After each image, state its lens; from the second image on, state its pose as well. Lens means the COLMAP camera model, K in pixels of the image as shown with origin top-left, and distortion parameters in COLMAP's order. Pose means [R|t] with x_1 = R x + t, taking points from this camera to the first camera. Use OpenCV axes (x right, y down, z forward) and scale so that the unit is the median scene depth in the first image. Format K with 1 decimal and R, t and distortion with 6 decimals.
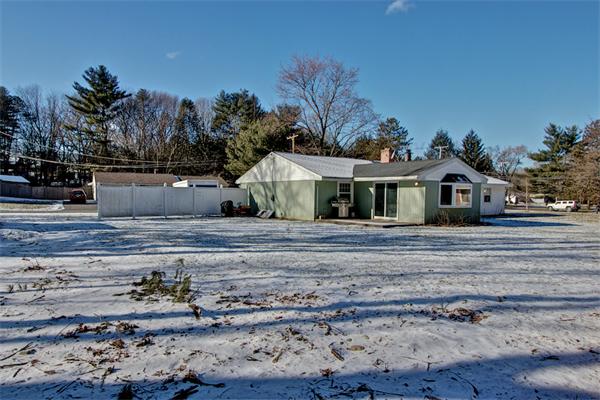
lens RADIAL K [[291.8, 0, 302.5], [0, 291.8, 195.7], [0, 0, 1]] dist [0.001381, 0.000325]
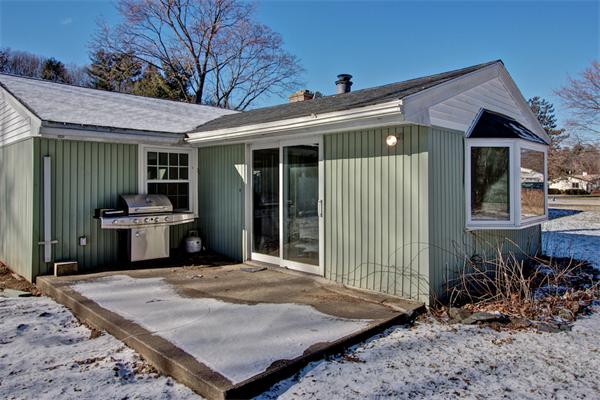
lens RADIAL K [[275.9, 0, 302.0], [0, 275.9, 197.7], [0, 0, 1]] dist [-0.014130, 0.000167]
pose [[0.966638, -0.034323, 0.253837, 0.225999], [0.019414, 0.997949, 0.061005, -0.006810], [-0.255410, -0.054042, 0.965321, 0.702390]]
